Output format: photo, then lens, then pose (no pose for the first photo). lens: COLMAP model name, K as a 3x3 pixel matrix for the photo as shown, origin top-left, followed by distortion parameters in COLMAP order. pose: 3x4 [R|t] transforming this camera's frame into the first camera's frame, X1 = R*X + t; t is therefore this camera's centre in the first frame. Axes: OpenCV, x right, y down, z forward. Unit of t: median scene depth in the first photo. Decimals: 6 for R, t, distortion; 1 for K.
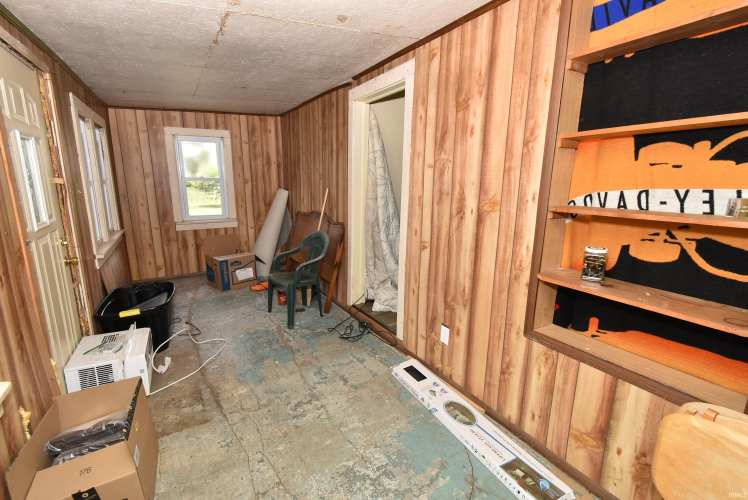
lens RADIAL K [[329.7, 0, 375.0], [0, 329.7, 253.2], [0, 0, 1]] dist [0.009212, -0.005277]
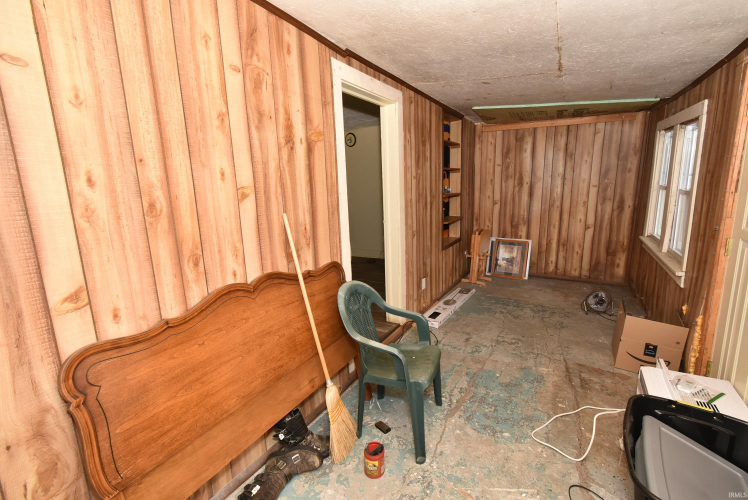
lens RADIAL K [[329.7, 0, 375.0], [0, 329.7, 253.2], [0, 0, 1]] dist [0.009212, -0.005277]
pose [[-0.476728, -0.172256, 0.862008, -1.043065], [0.218103, 0.926772, 0.305819, -0.434570], [-0.851564, 0.333799, -0.404248, 1.833478]]
